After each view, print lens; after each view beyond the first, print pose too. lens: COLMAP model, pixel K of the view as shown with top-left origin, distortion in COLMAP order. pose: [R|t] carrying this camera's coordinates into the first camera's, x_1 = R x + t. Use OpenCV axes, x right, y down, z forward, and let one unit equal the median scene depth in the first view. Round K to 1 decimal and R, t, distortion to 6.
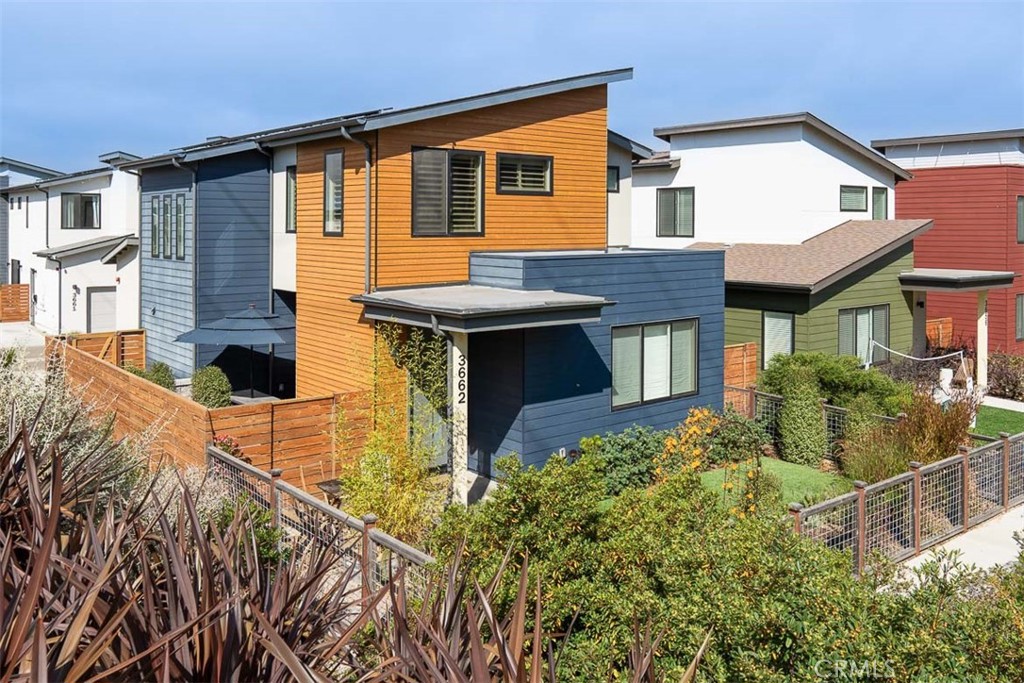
lens RADIAL K [[739.6, 0, 516.0], [0, 739.6, 340.8], [0, 0, 1]] dist [-0.001477, -0.001518]
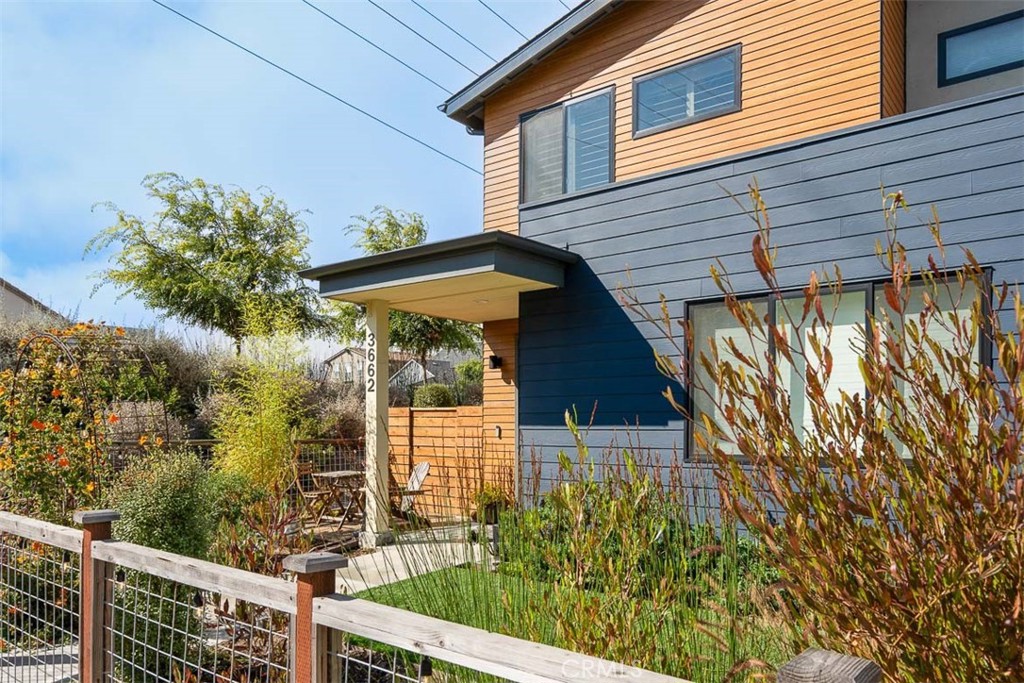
lens RADIAL K [[739.6, 0, 516.0], [0, 739.6, 340.8], [0, 0, 1]] dist [-0.001477, -0.001518]
pose [[0.254860, -0.084661, -0.963265, 0.568402], [-0.142034, 0.982078, -0.123893, 0.083451], [0.956490, 0.168391, 0.238268, 0.738157]]
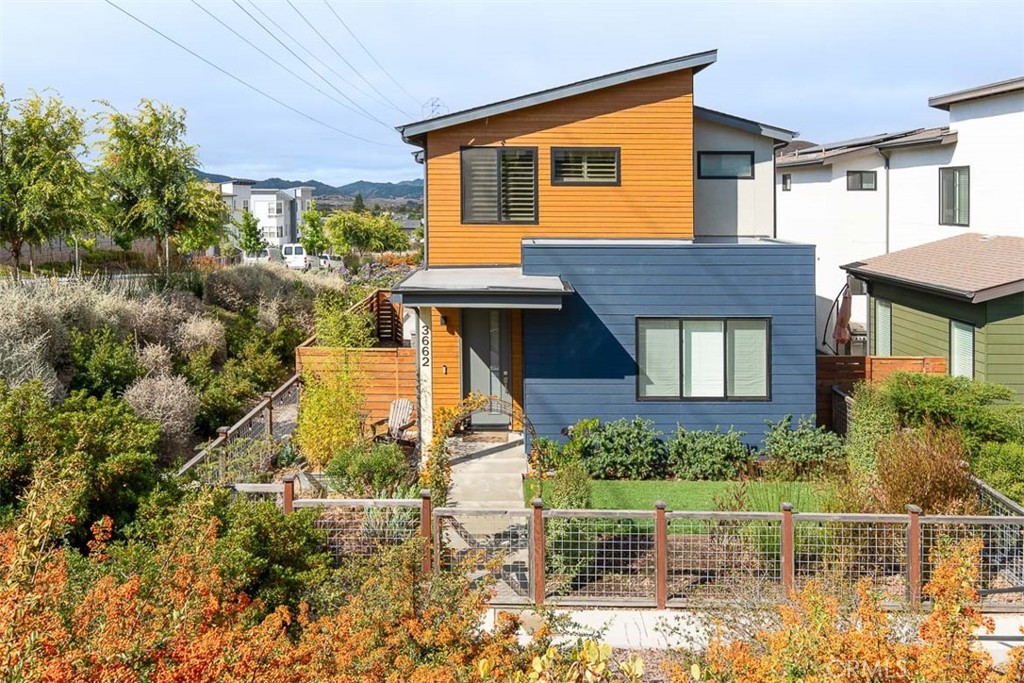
lens RADIAL K [[739.6, 0, 516.0], [0, 739.6, 340.8], [0, 0, 1]] dist [-0.001477, -0.001518]
pose [[0.830961, 0.107525, -0.545841, 0.530860], [-0.091053, 0.994200, 0.057232, -0.028349], [0.548829, 0.002143, 0.835932, 0.062923]]
